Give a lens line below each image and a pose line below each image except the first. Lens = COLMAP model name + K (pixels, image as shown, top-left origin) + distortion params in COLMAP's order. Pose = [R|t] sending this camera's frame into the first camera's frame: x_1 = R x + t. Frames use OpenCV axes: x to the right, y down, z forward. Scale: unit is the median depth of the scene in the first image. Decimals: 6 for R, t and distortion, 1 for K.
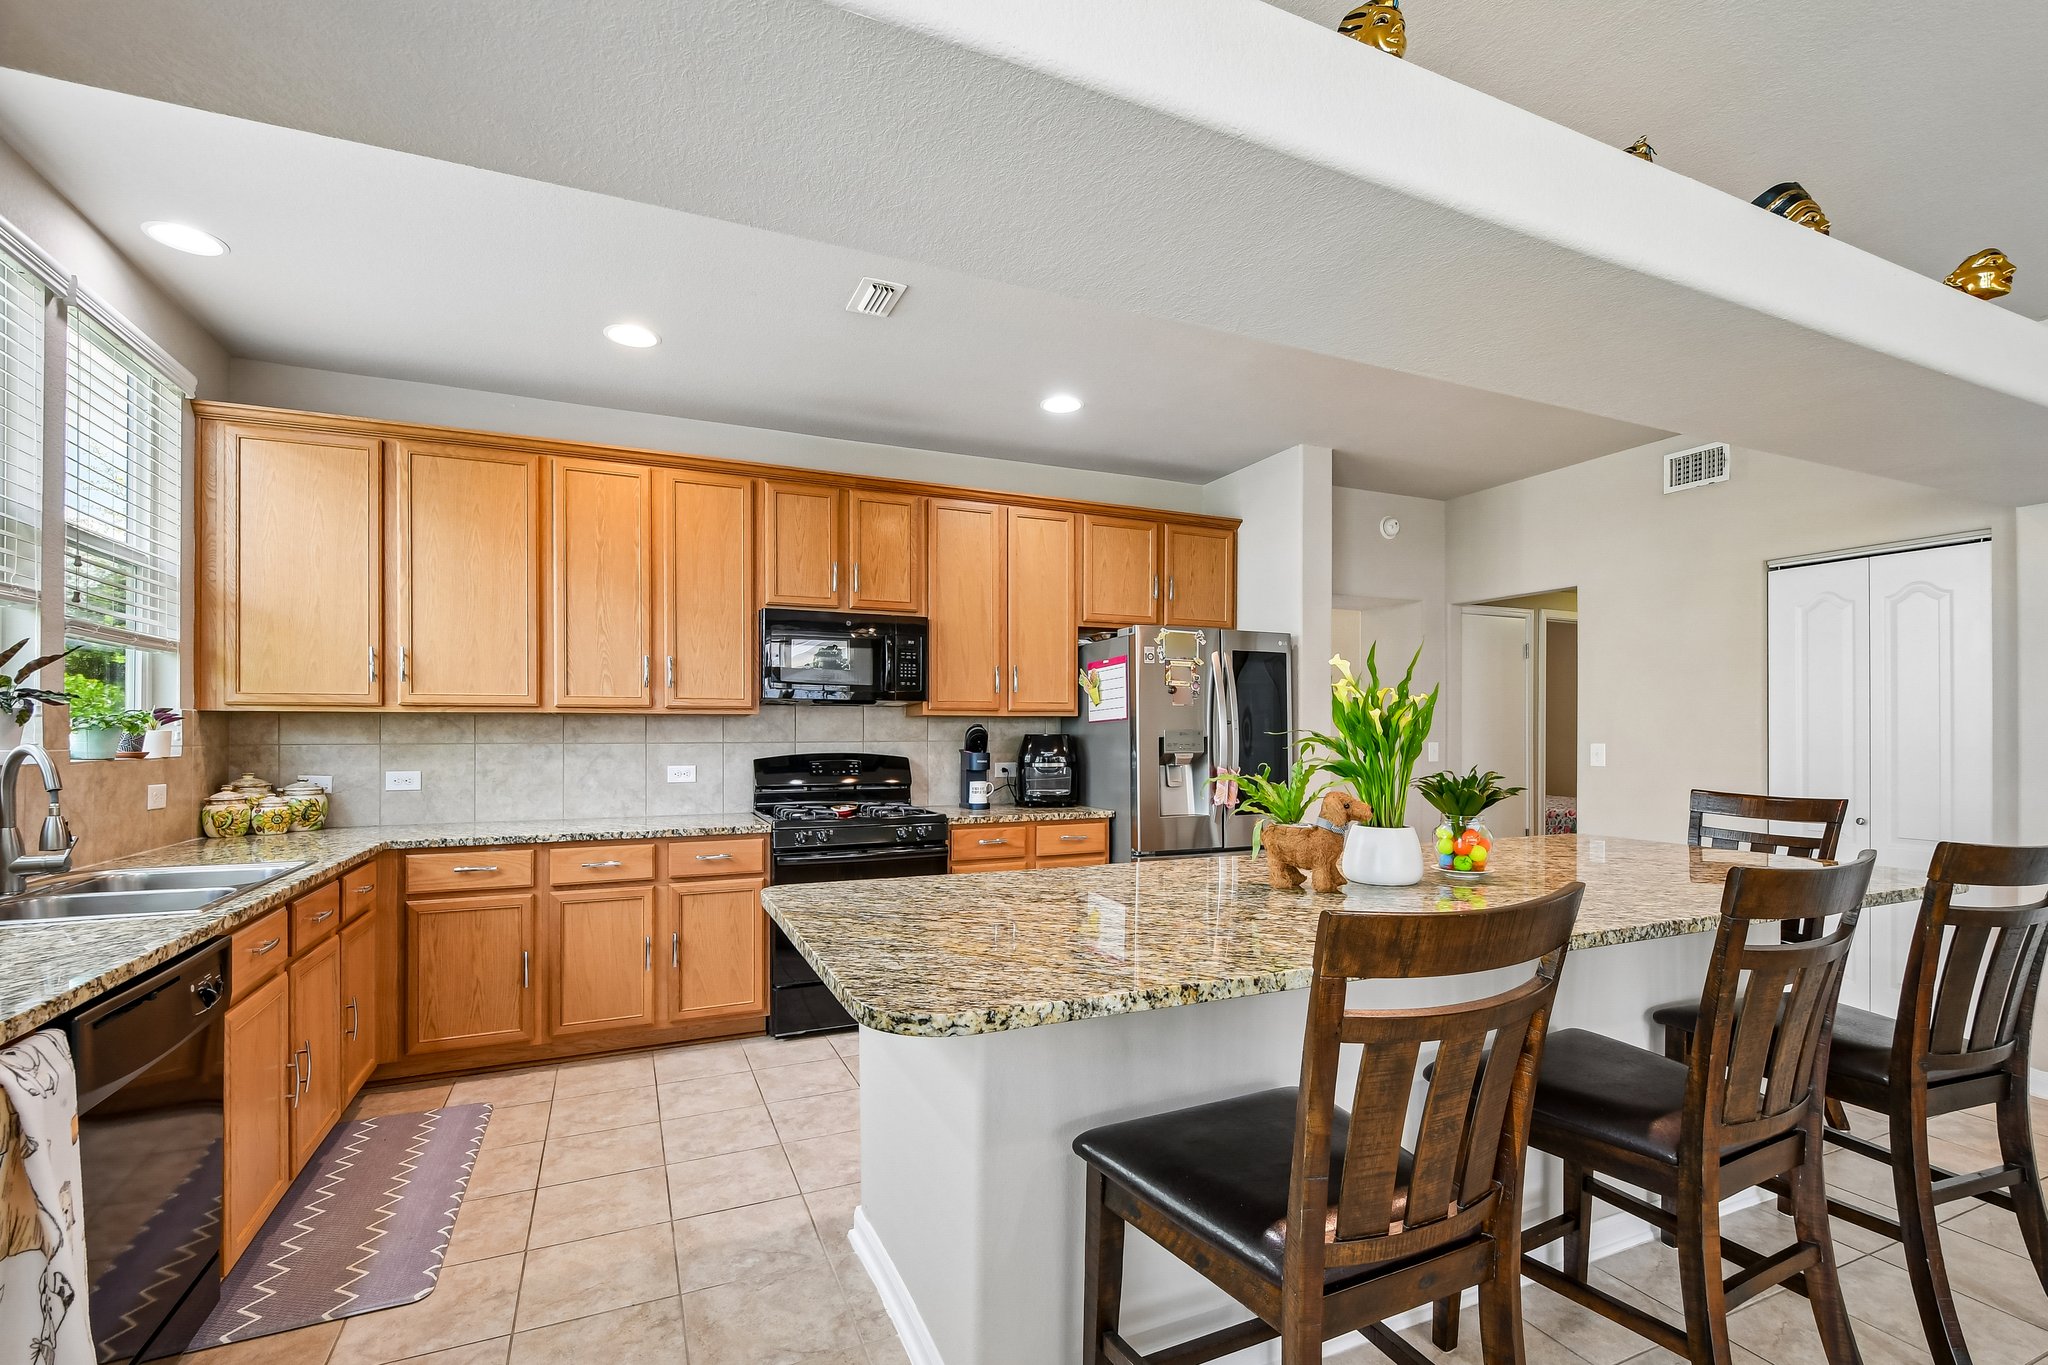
lens RADIAL K [[906.8, 0, 1021.4], [0, 906.8, 735.9], [0, 0, 1]] dist [0.001431, 0.000450]
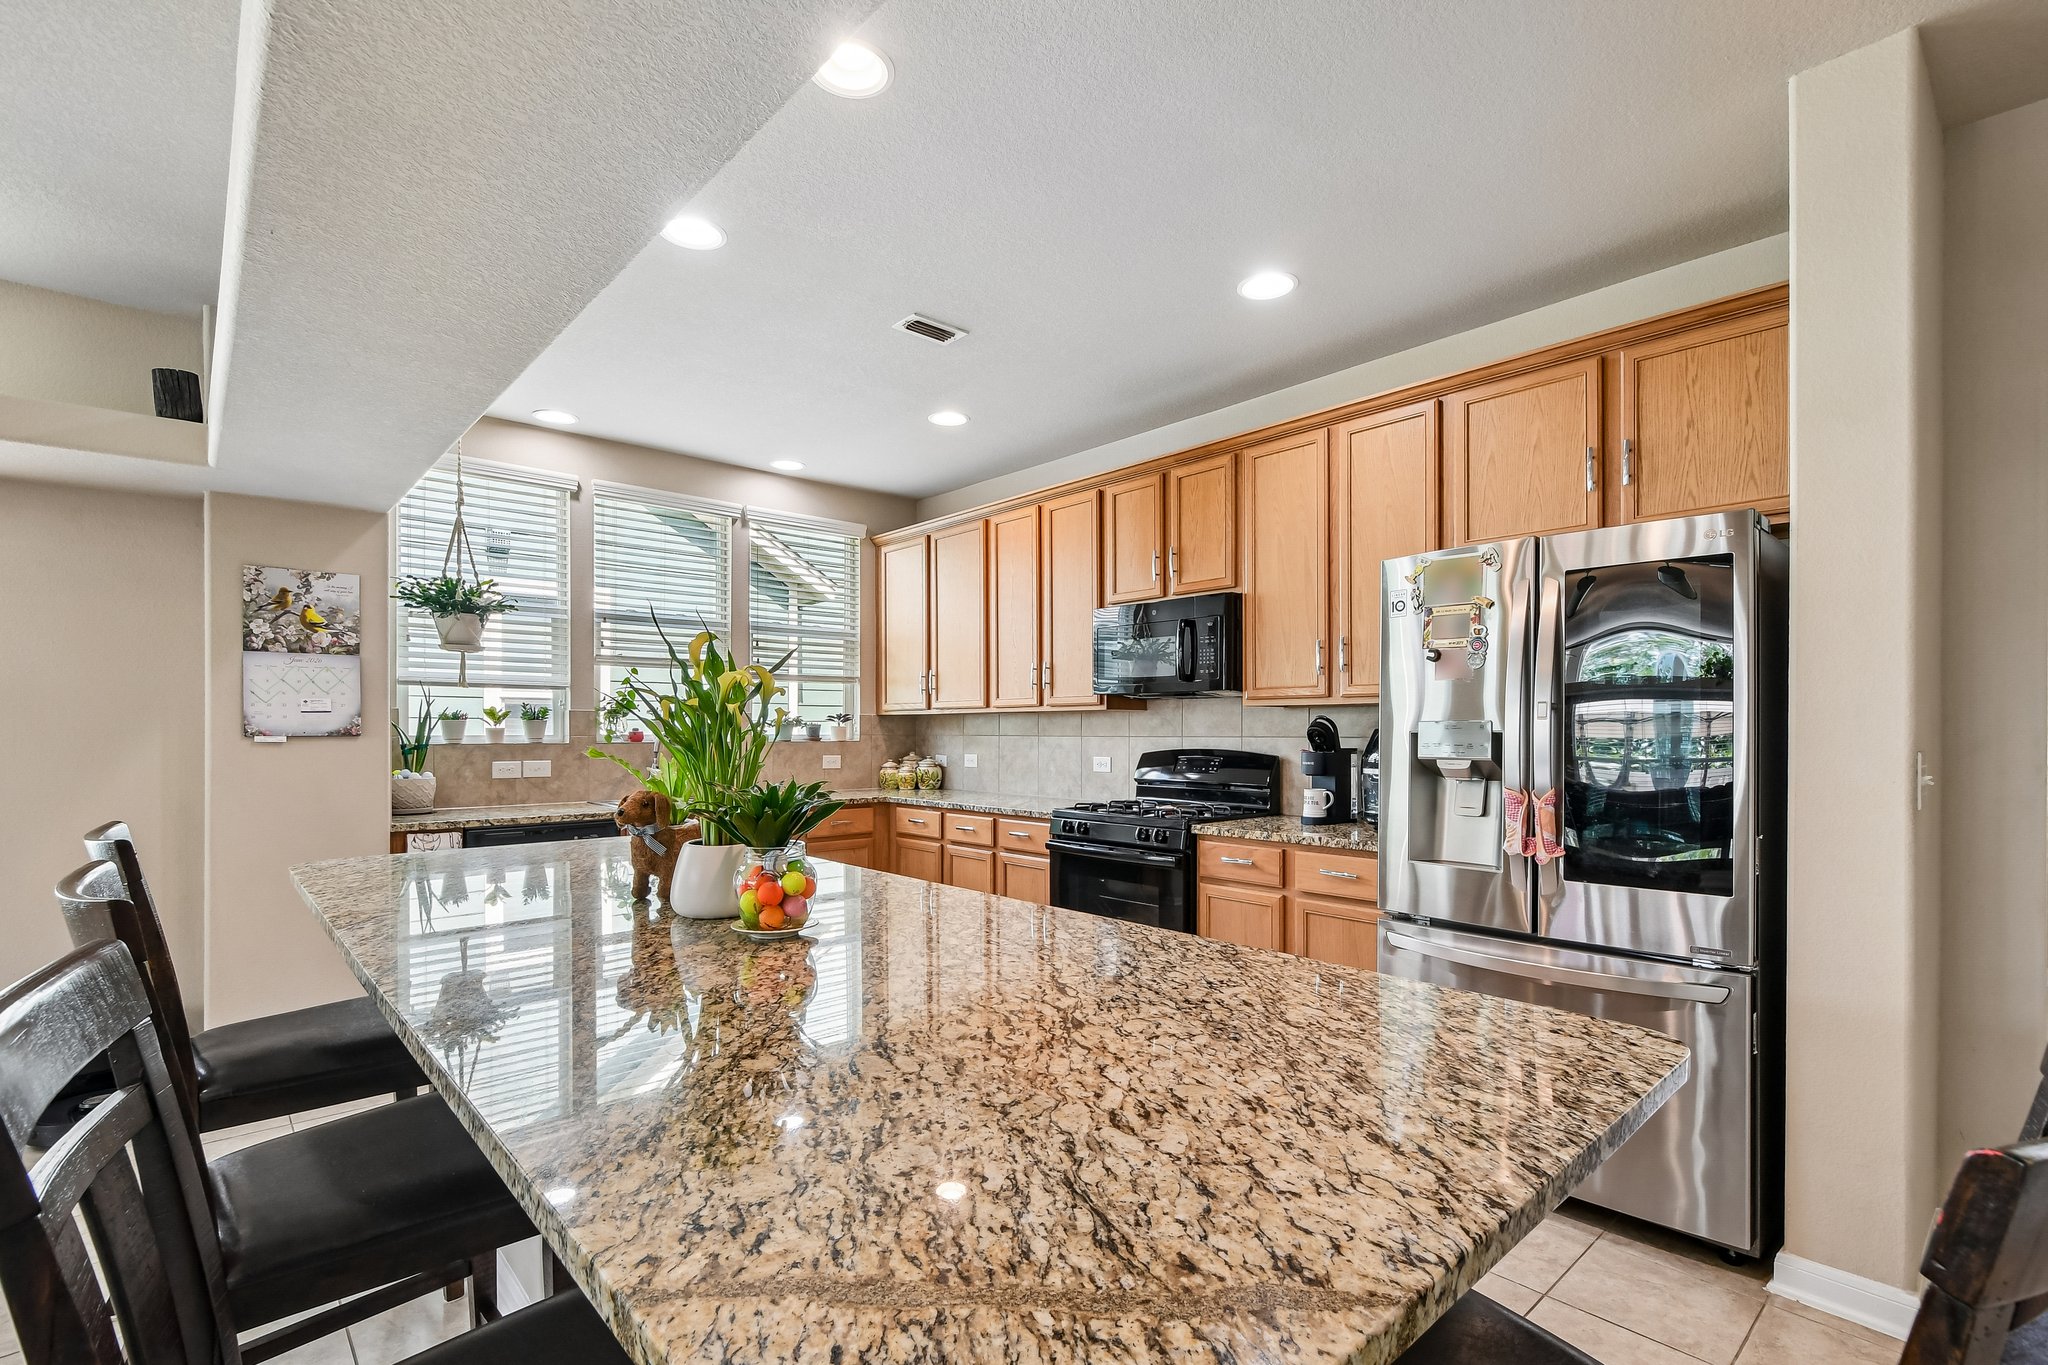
lens RADIAL K [[906.8, 0, 1021.4], [0, 906.8, 735.9], [0, 0, 1]] dist [0.001431, 0.000450]
pose [[0.320953, 0.006557, -0.947073, 0.665746], [-0.002077, 0.999979, 0.006219, 0.000366], [0.947093, -0.000029, 0.320959, 0.549397]]
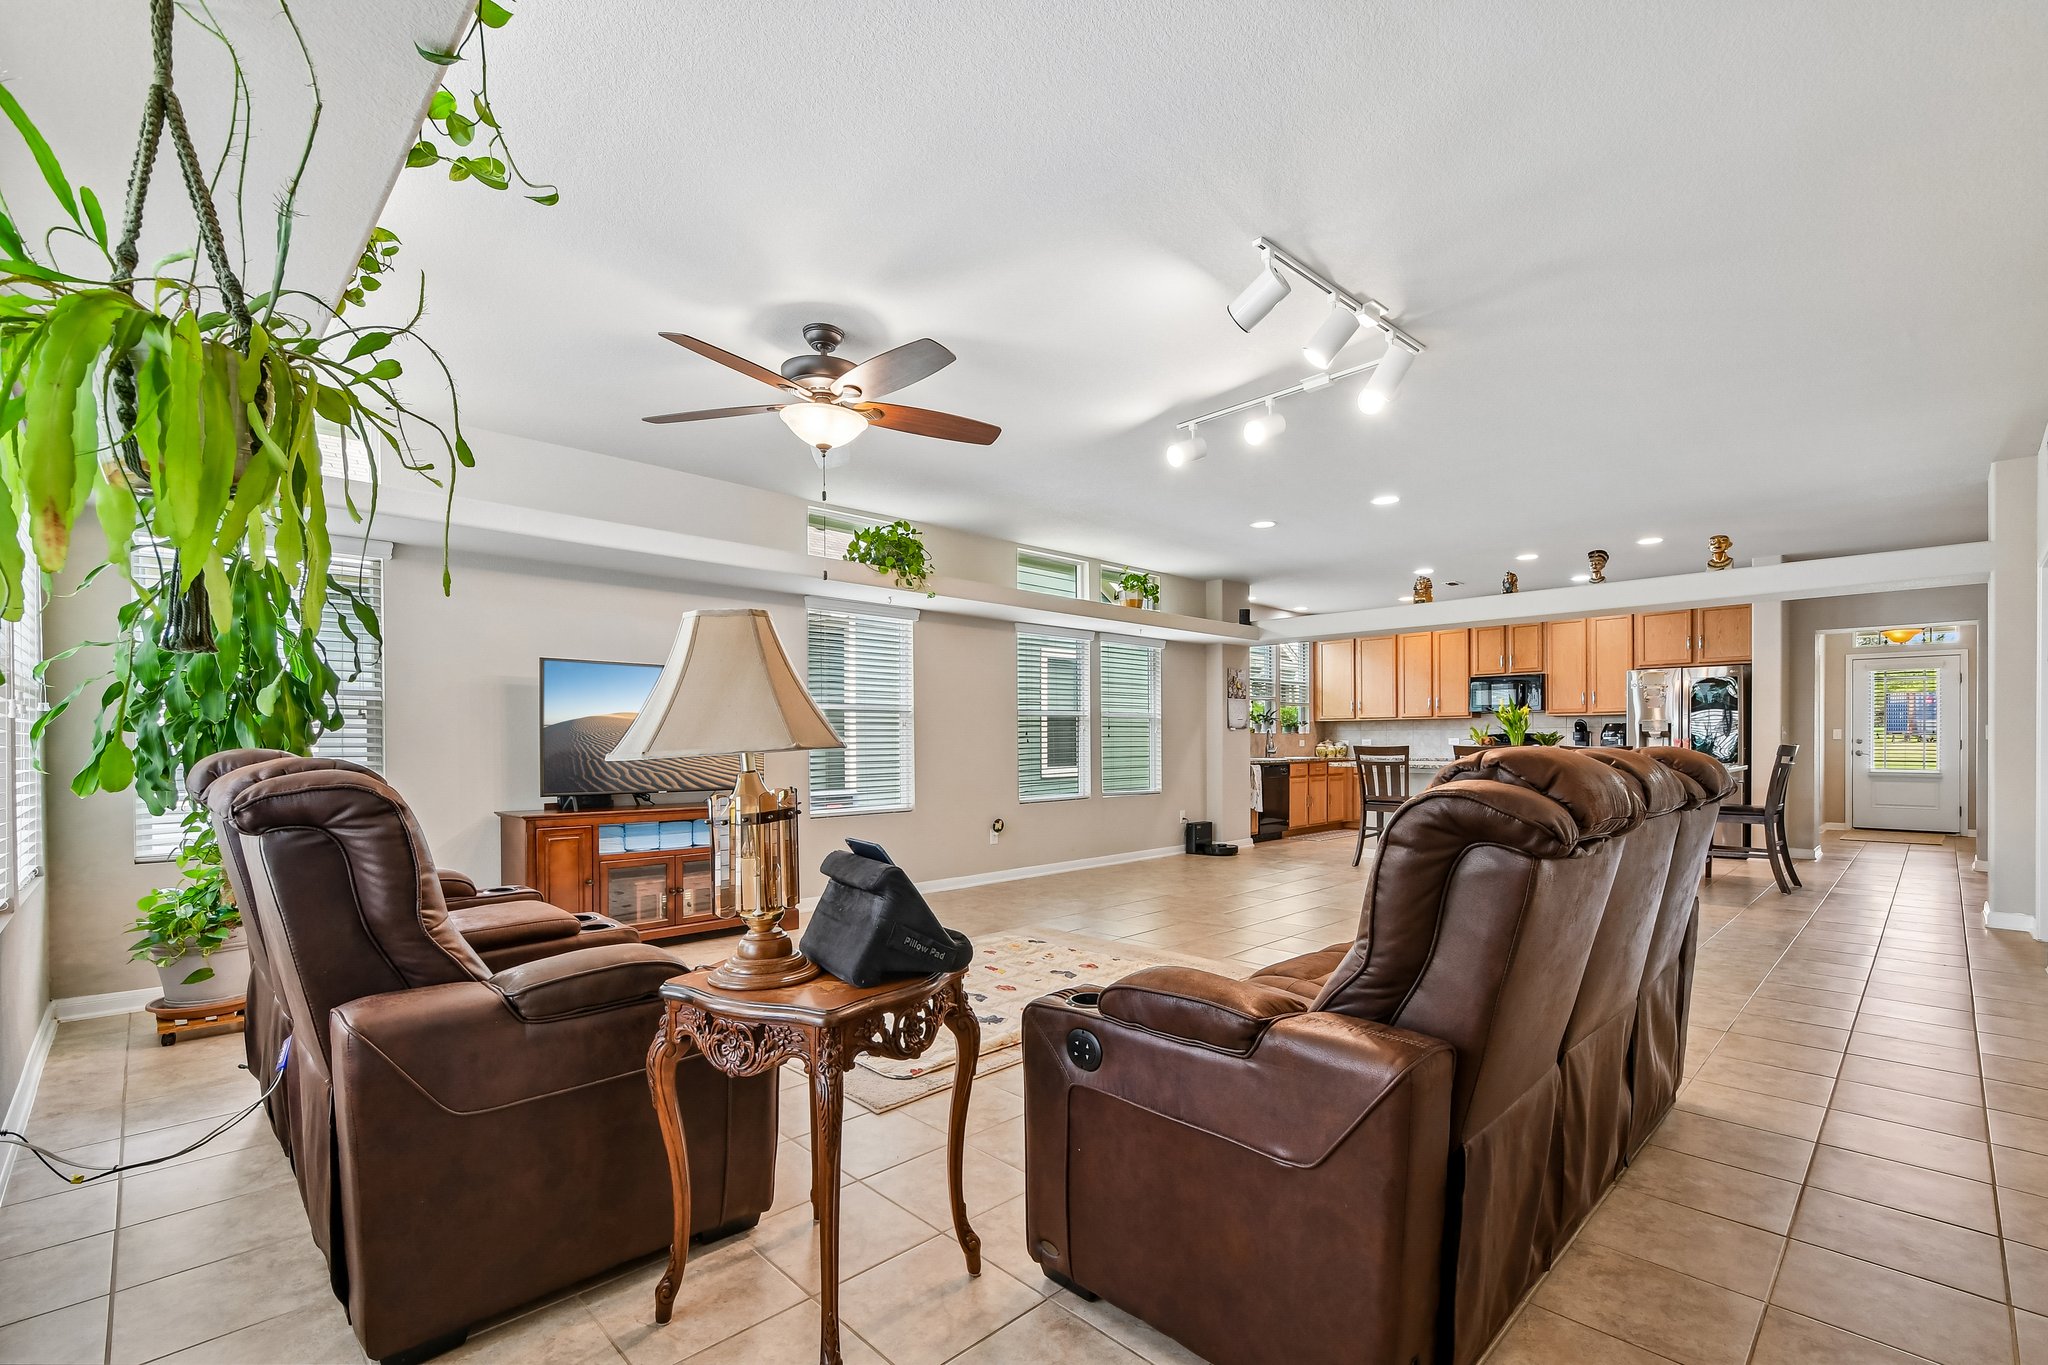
lens RADIAL K [[906.8, 0, 1021.4], [0, 906.8, 735.9], [0, 0, 1]] dist [0.001431, 0.000450]
pose [[0.333695, -0.003288, -0.942675, 1.646059], [0.000314, 0.999994, -0.003377, 0.034238], [0.942681, 0.000831, 0.333694, -1.017669]]
